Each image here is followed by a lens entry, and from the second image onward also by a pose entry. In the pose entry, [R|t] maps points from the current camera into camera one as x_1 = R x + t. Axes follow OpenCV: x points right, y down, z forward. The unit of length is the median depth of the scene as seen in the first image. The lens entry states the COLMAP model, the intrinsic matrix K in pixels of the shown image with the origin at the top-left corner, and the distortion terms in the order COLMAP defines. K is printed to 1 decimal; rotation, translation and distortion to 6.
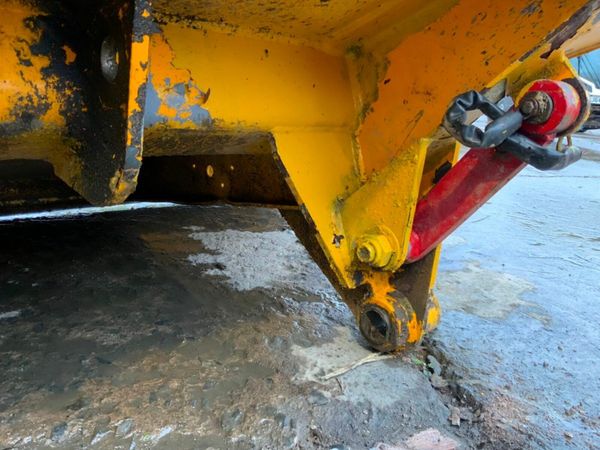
lens RADIAL K [[495.3, 0, 298.7], [0, 495.3, 223.5], [0, 0, 1]] dist [0.105447, -0.201505]
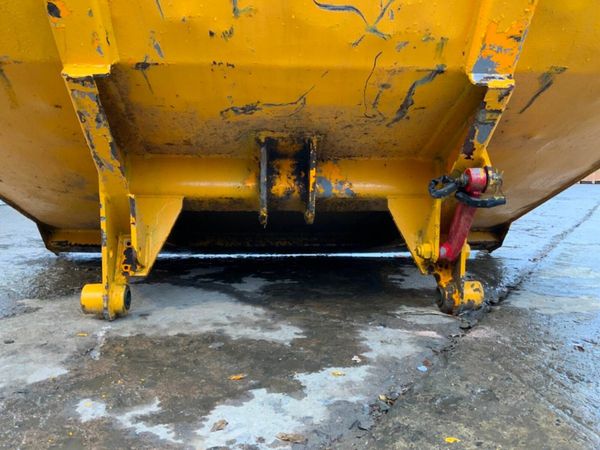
lens RADIAL K [[495.3, 0, 298.7], [0, 495.3, 223.5], [0, 0, 1]] dist [0.105447, -0.201505]
pose [[0.785491, -0.013002, -0.618737, 1.050477], [-0.103009, 0.983086, -0.151429, 0.317141], [0.610241, 0.182682, 0.770866, -0.978404]]
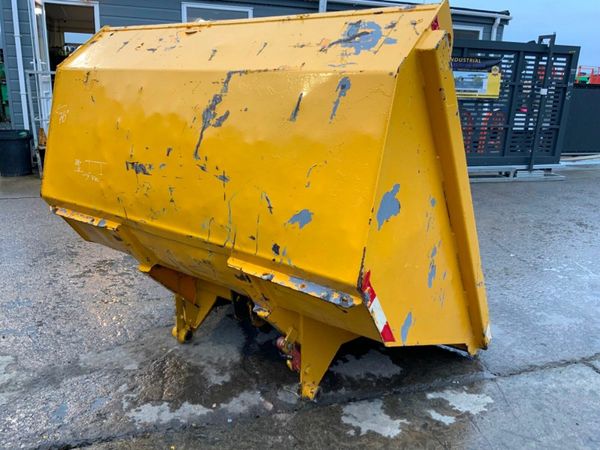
lens RADIAL K [[495.3, 0, 298.7], [0, 495.3, 223.5], [0, 0, 1]] dist [0.105447, -0.201505]
pose [[0.208047, 0.182379, -0.960965, 3.813065], [-0.261761, 0.957009, 0.124957, -1.531503], [0.942442, 0.225546, 0.246843, -0.173557]]
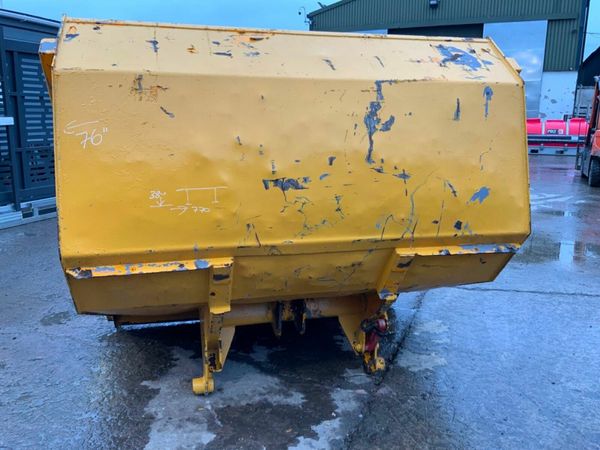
lens RADIAL K [[495.3, 0, 298.7], [0, 495.3, 223.5], [0, 0, 1]] dist [0.105447, -0.201505]
pose [[0.883017, 0.023040, -0.468774, 1.721794], [-0.056489, 0.996751, -0.057416, -0.748121], [0.465928, 0.077180, 0.881450, -3.172829]]
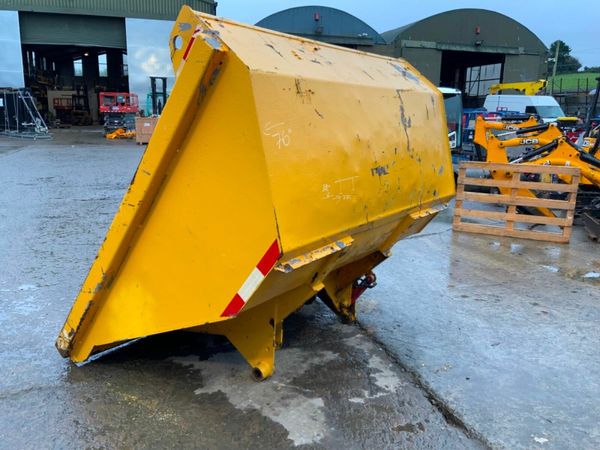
lens RADIAL K [[495.3, 0, 298.7], [0, 495.3, 223.5], [0, 0, 1]] dist [0.105447, -0.201505]
pose [[0.972246, -0.113481, 0.204595, -1.326561], [0.120272, 0.992518, -0.021030, -0.753105], [-0.200677, 0.045053, 0.978621, -4.184247]]
